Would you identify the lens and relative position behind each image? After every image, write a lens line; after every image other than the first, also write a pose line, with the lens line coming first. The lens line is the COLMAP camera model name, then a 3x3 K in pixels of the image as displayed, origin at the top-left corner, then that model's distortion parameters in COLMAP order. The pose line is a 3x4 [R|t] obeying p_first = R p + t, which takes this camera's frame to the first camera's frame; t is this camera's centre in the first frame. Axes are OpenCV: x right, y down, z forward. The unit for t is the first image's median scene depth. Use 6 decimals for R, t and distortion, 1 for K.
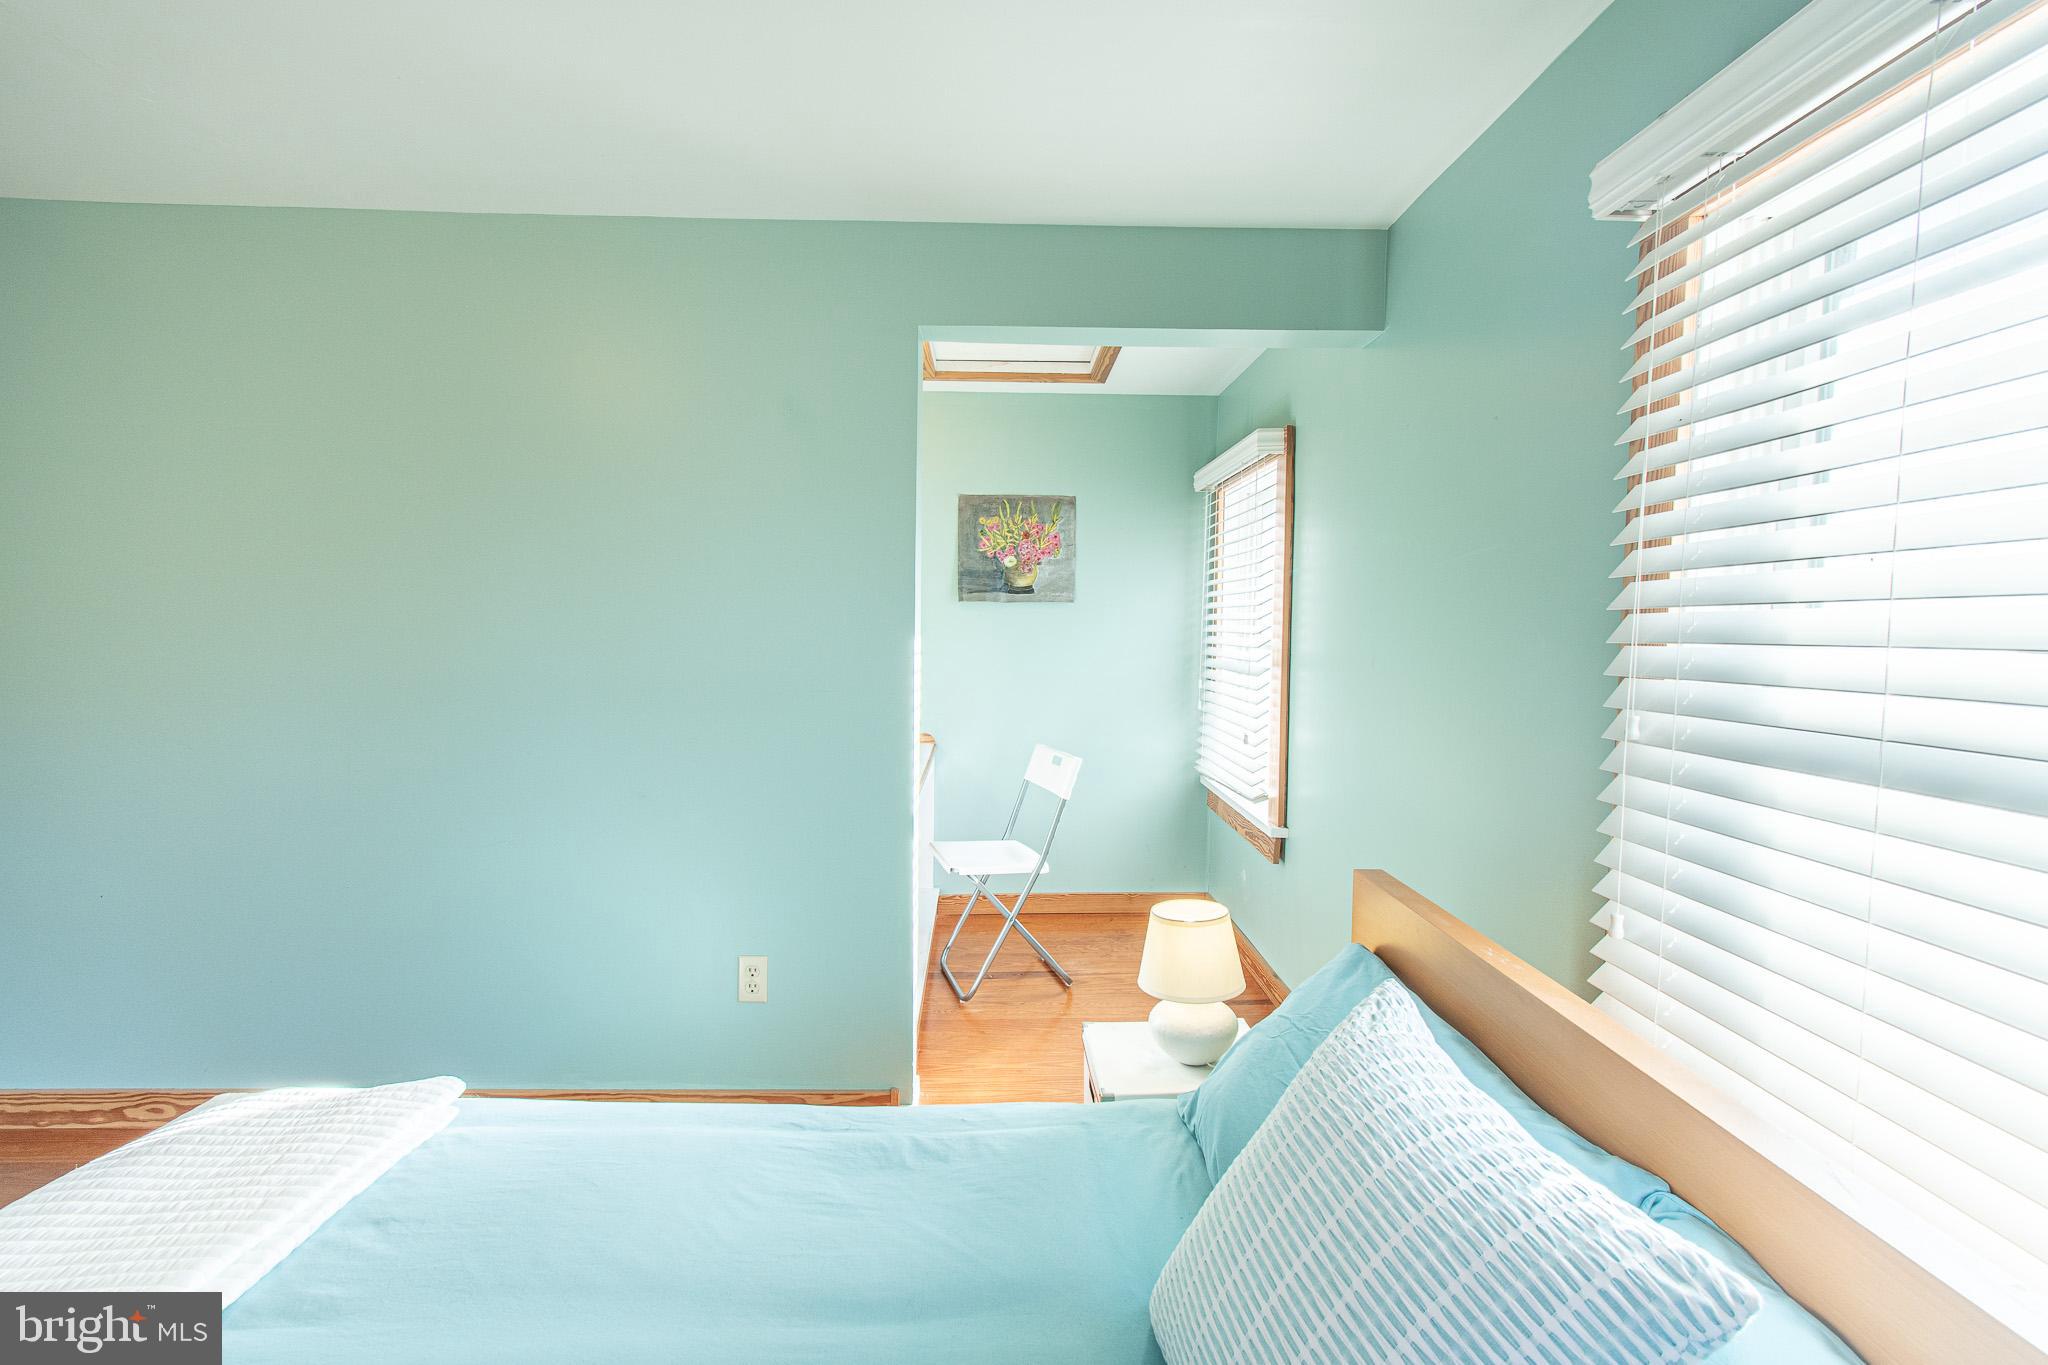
lens RADIAL K [[892.7, 0, 1020.8], [0, 892.7, 675.9], [0, 0, 1]] dist [0.002957, -0.000031]
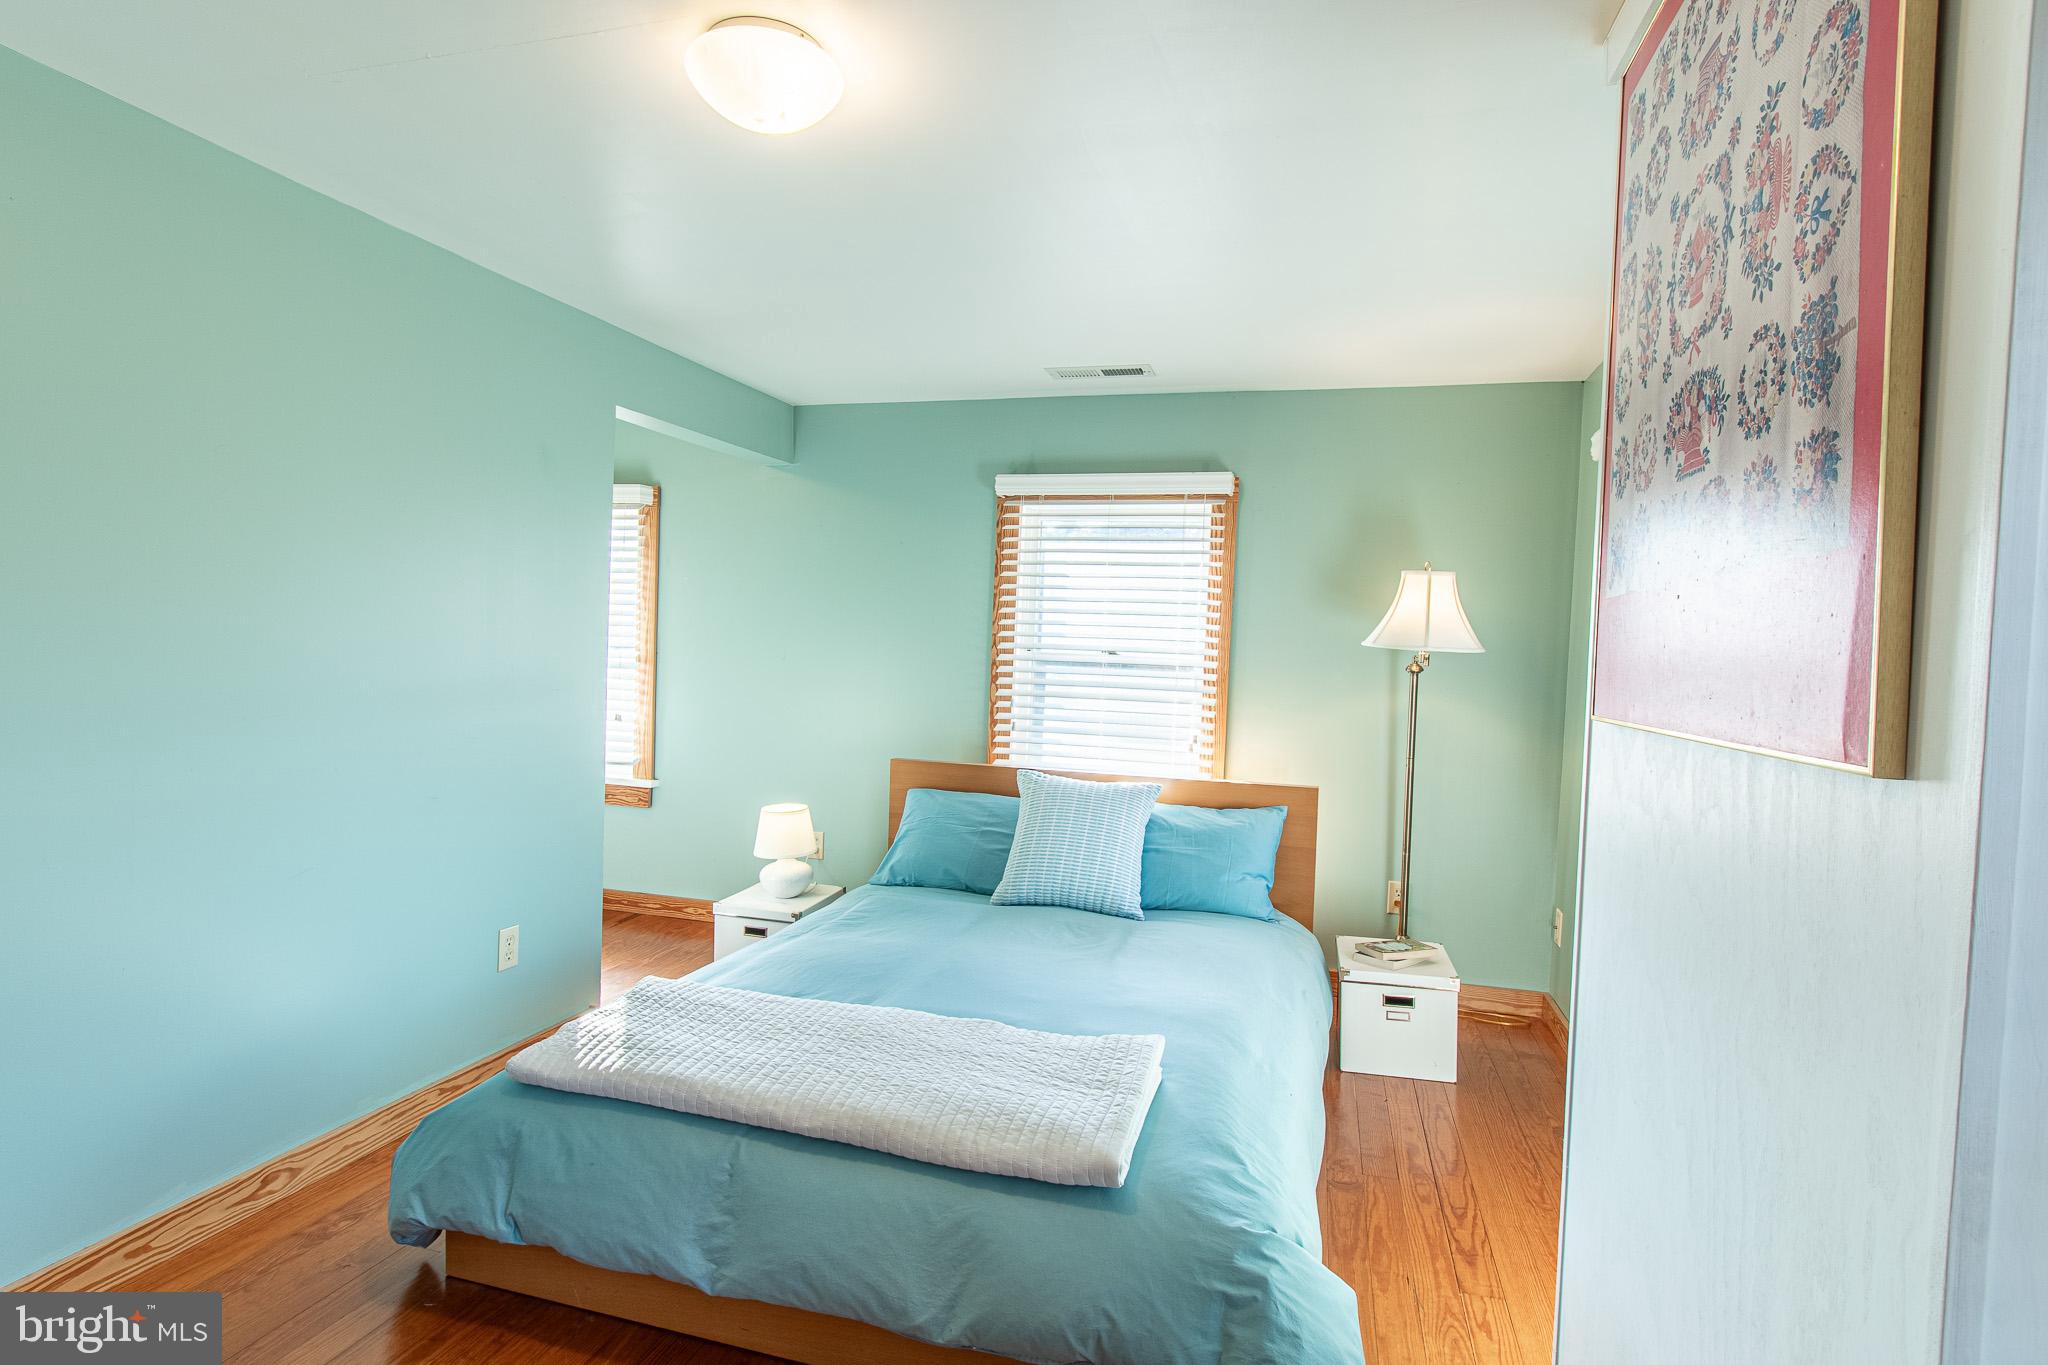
lens RADIAL K [[1033.9, 0, 1024.0], [0, 1033.9, 682.5], [0, 0, 1]] dist [0.000516, 0.000037]
pose [[0.285514, -0.033183, 0.957800, -1.344872], [0.017476, 0.999414, 0.029416, -0.018870], [-0.958215, 0.008339, 0.285927, 0.008863]]
